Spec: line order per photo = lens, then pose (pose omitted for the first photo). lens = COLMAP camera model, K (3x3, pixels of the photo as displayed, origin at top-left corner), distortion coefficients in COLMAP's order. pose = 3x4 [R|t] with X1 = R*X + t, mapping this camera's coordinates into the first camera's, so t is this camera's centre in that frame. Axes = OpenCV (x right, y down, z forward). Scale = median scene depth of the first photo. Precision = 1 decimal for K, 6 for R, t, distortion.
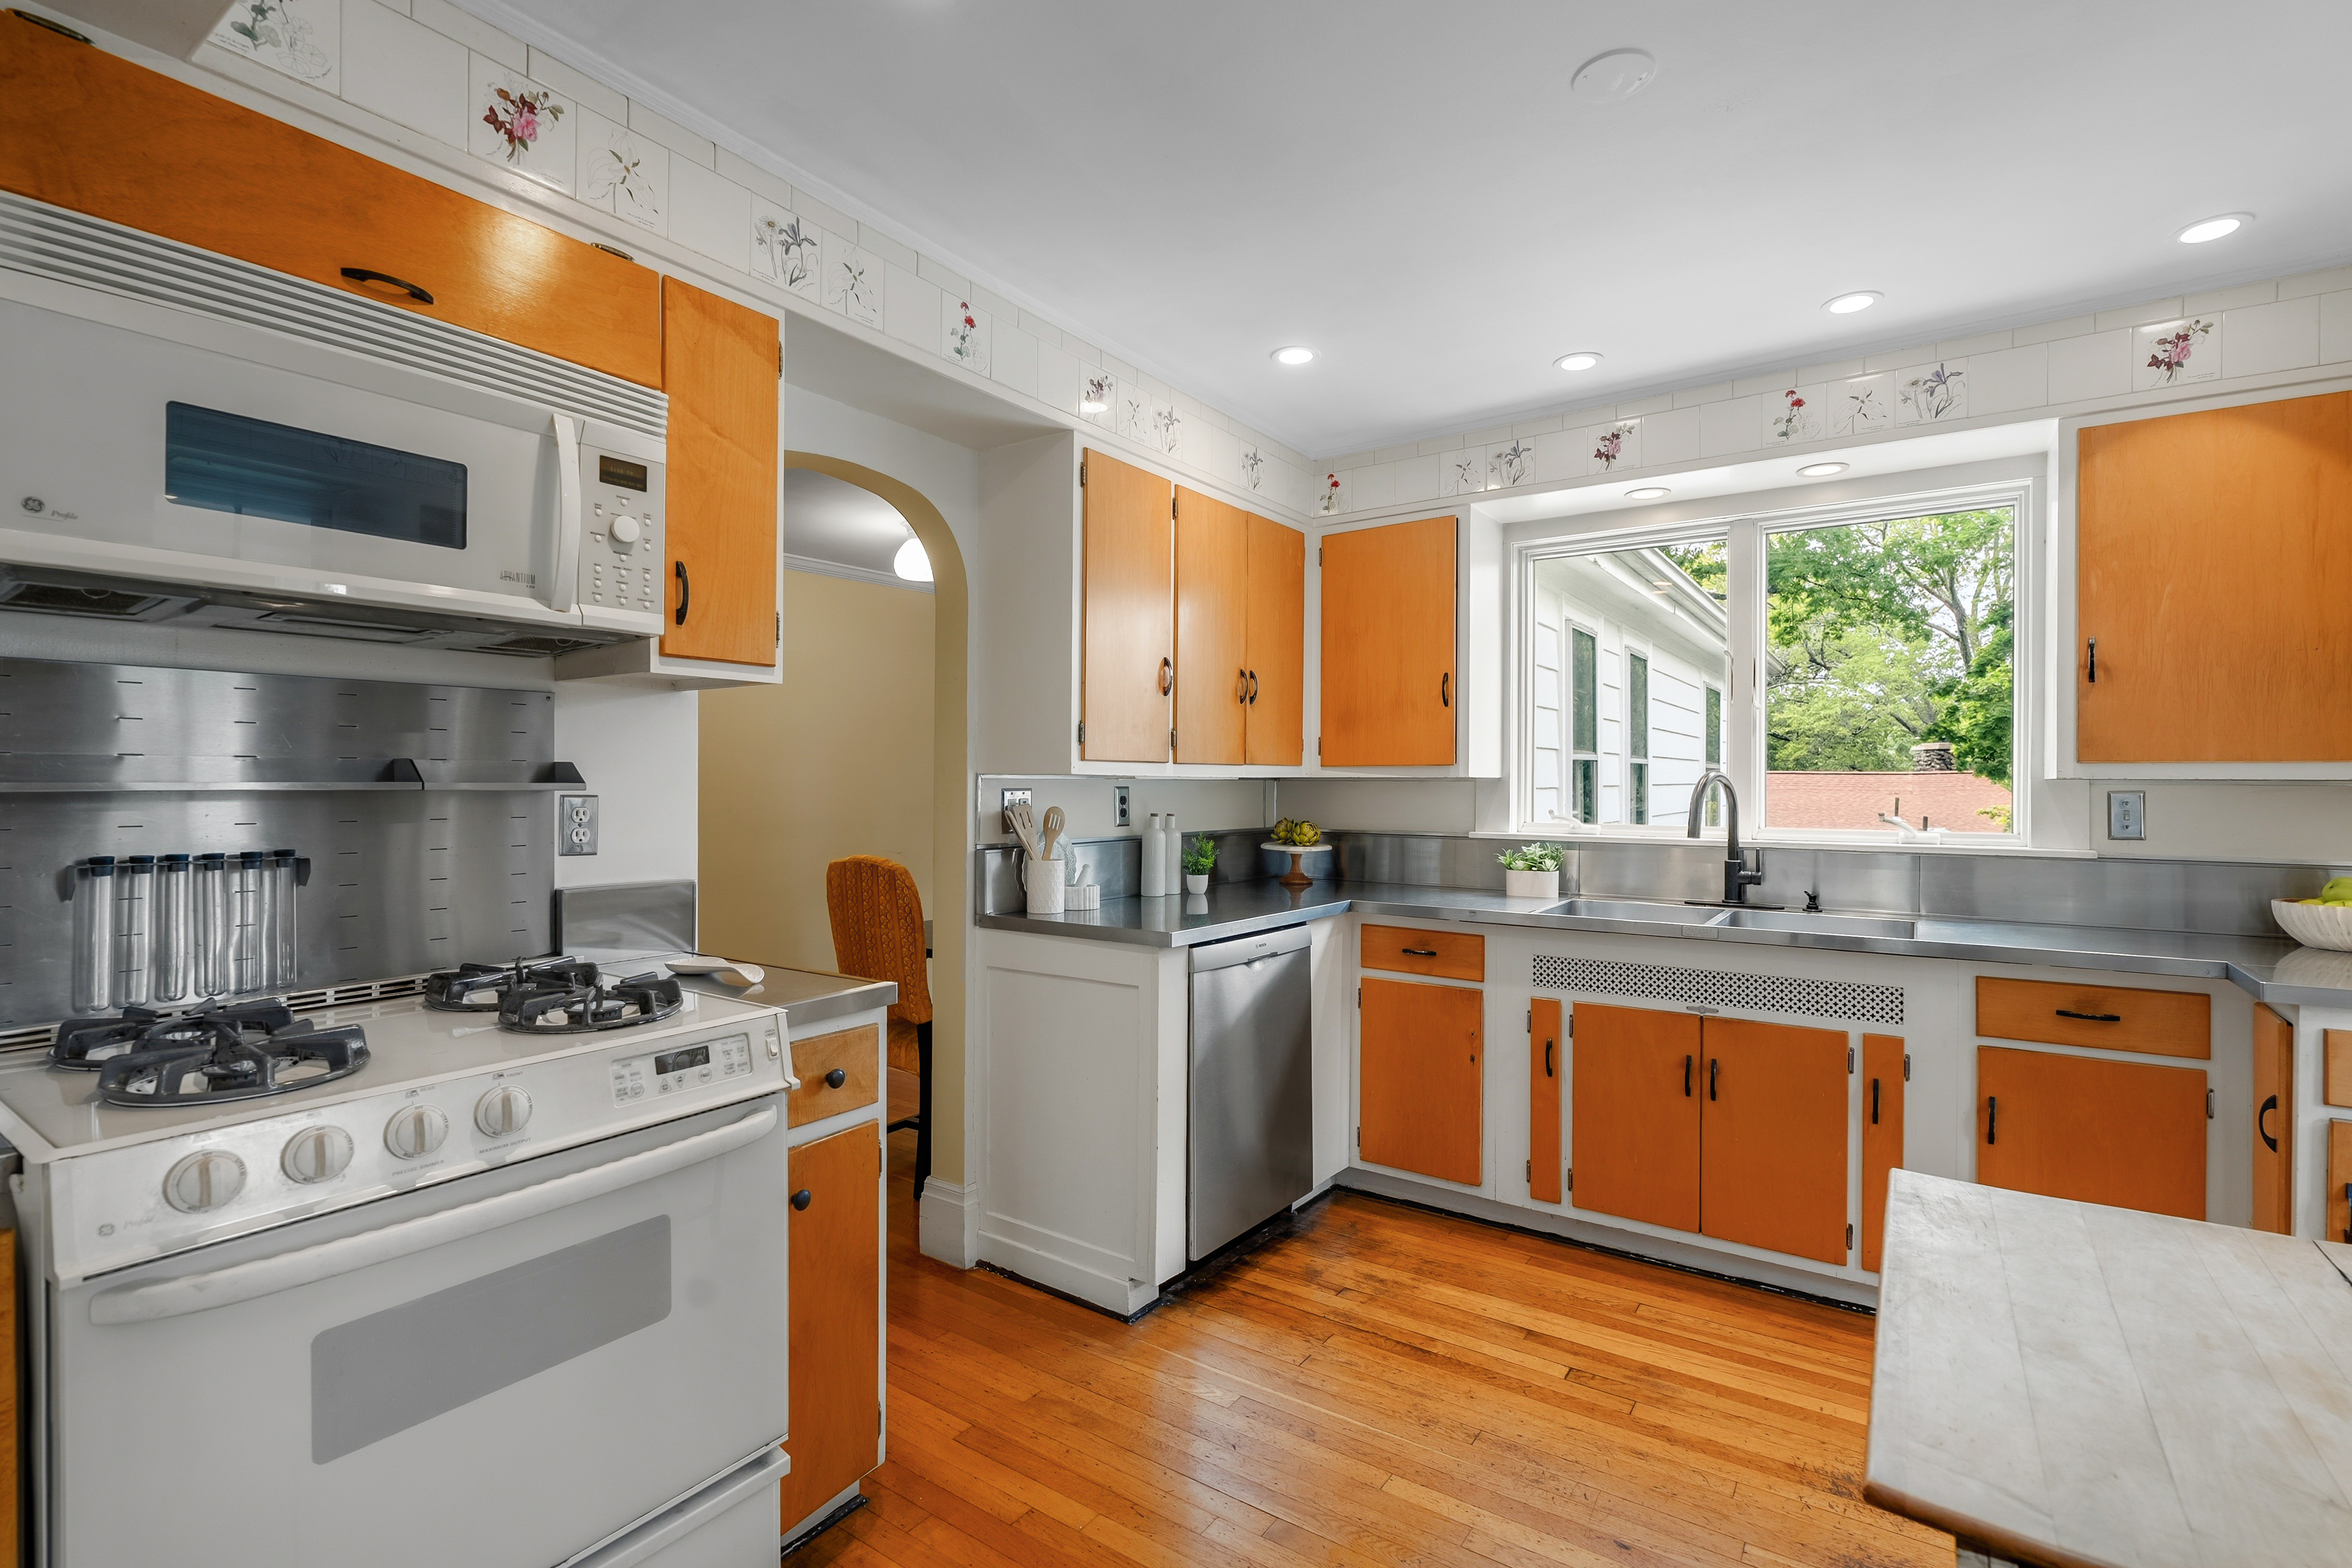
lens RADIAL K [[1064.1, 0, 1167.8], [0, 1064.1, 781.5], [0, 0, 1]] dist [-0.003810, 0.000745]
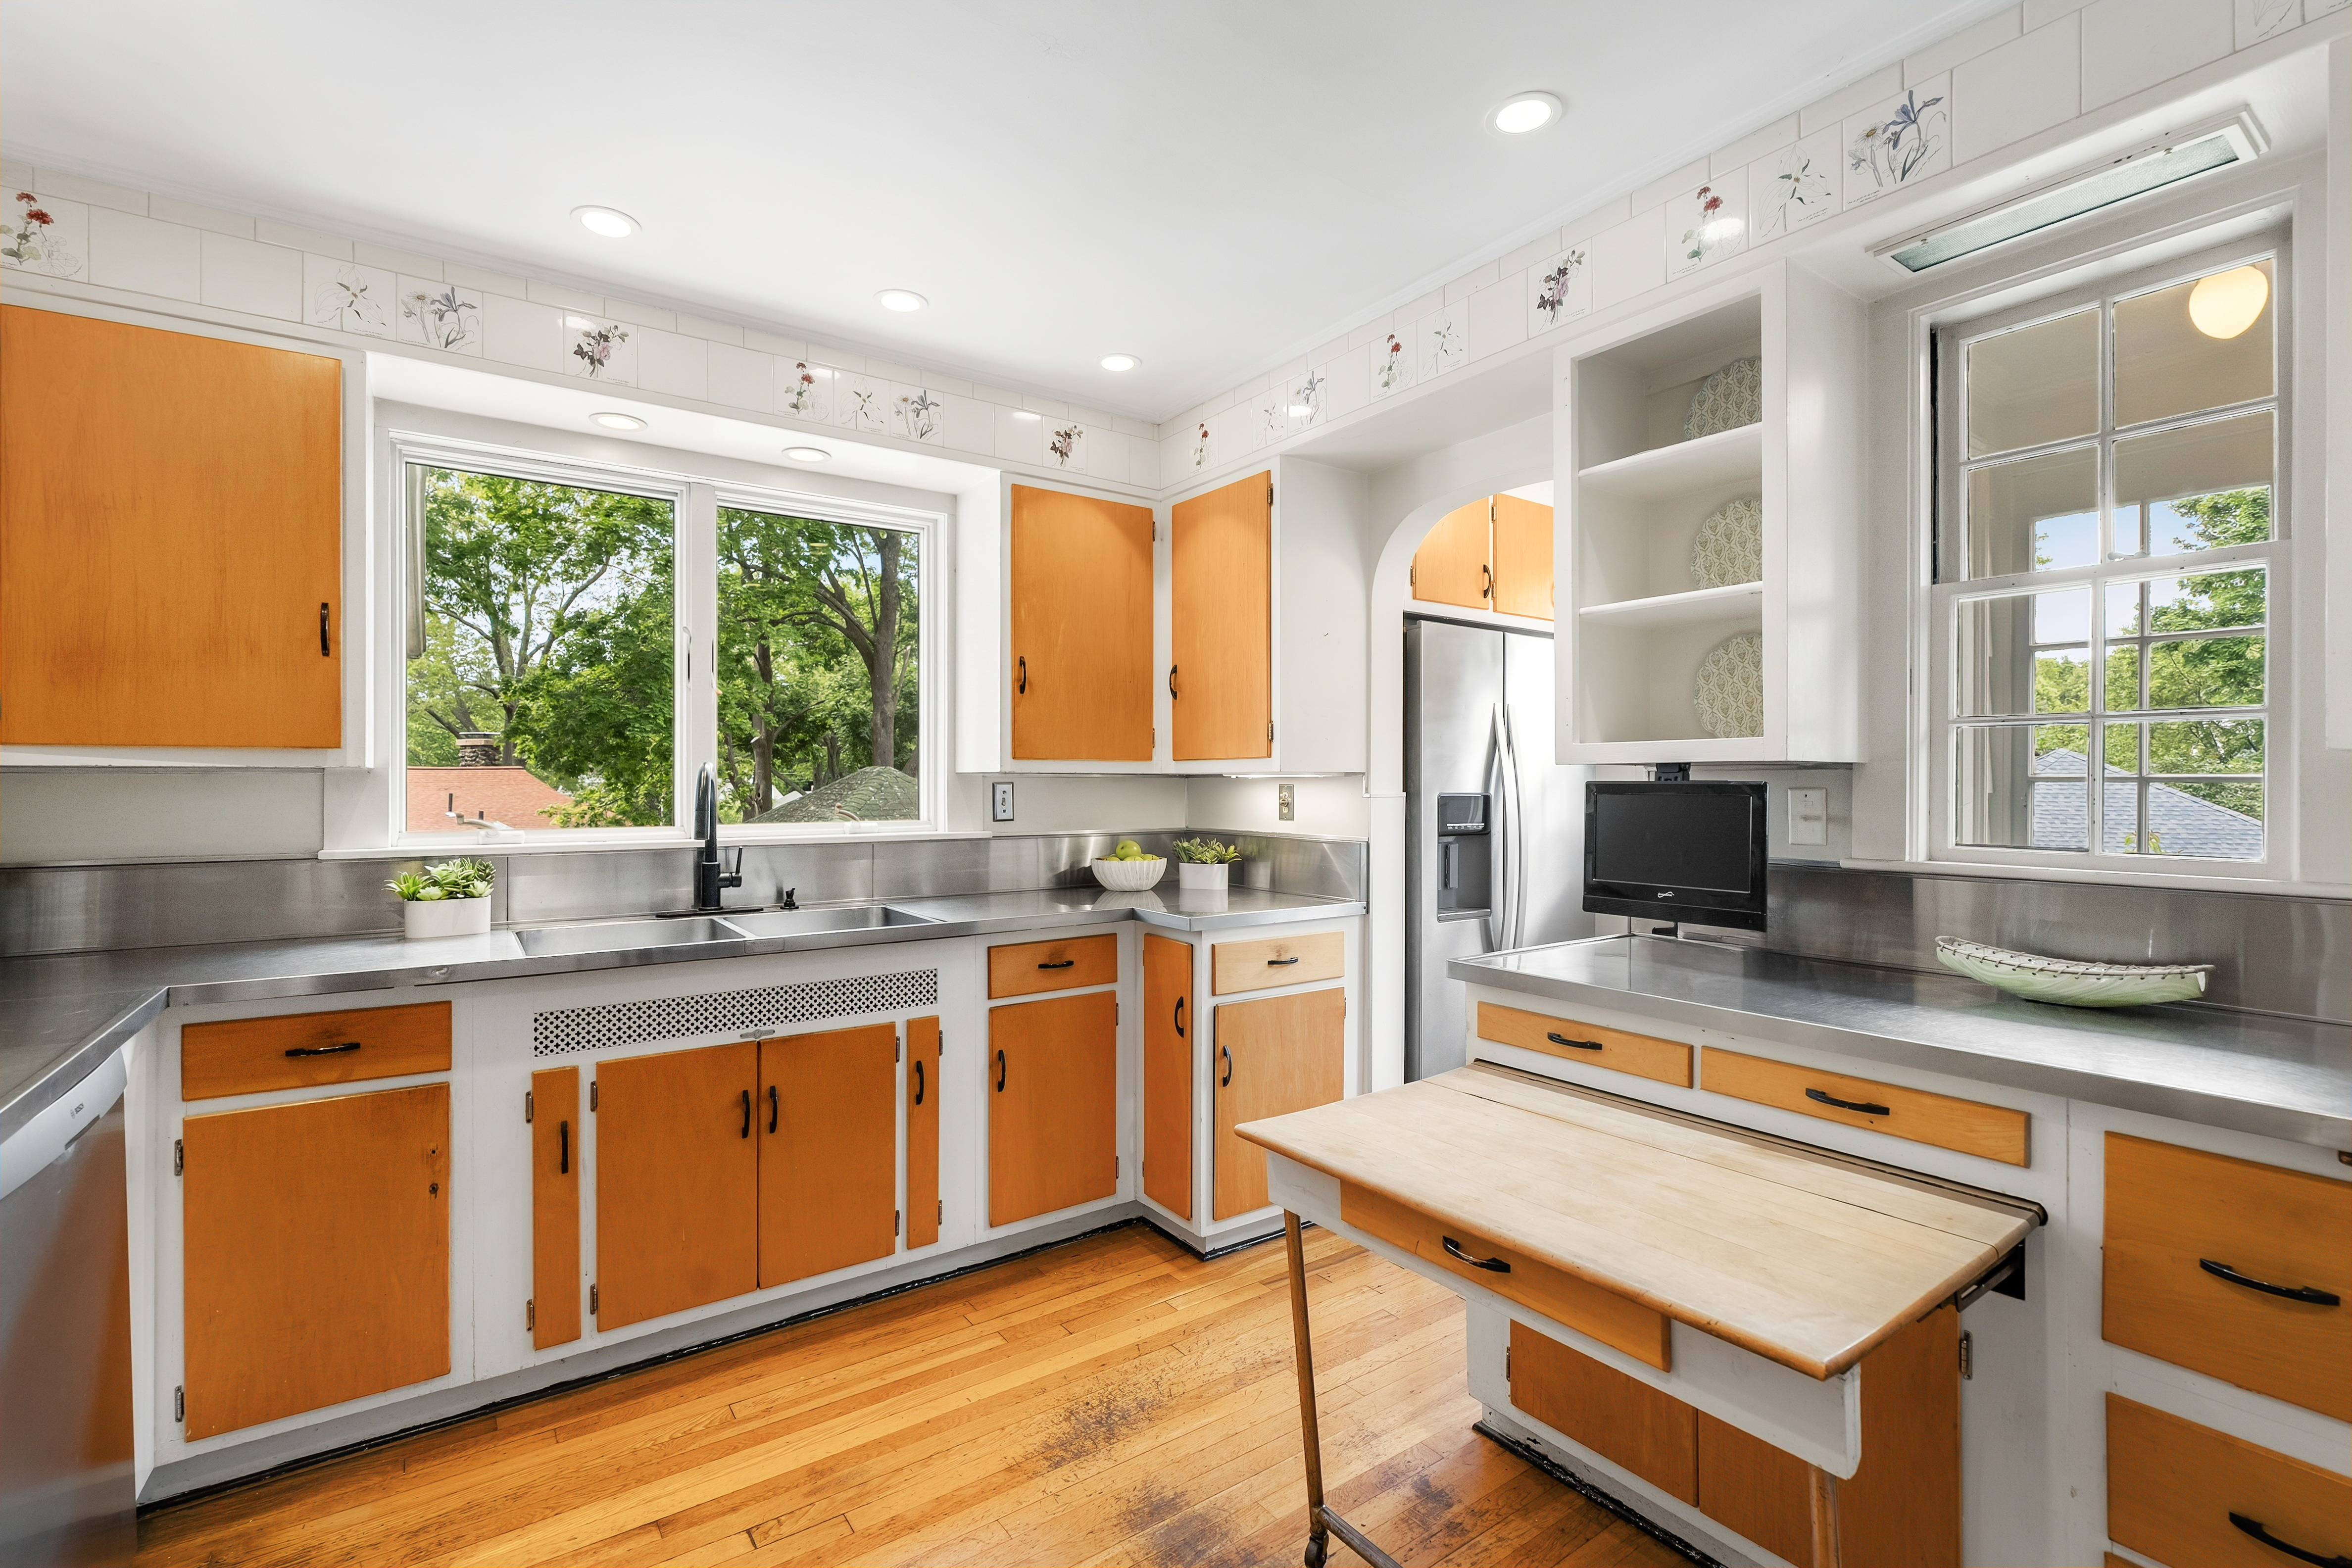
lens RADIAL K [[1064.1, 0, 1167.6], [0, 1064.1, 781.7], [0, 0, 1]] dist [-0.003810, 0.000745]
pose [[0.336239, -0.004463, 0.941766, -0.207987], [-0.000232, 0.999988, 0.004822, 0.002148], [-0.941777, -0.001840, 0.336234, 0.384607]]
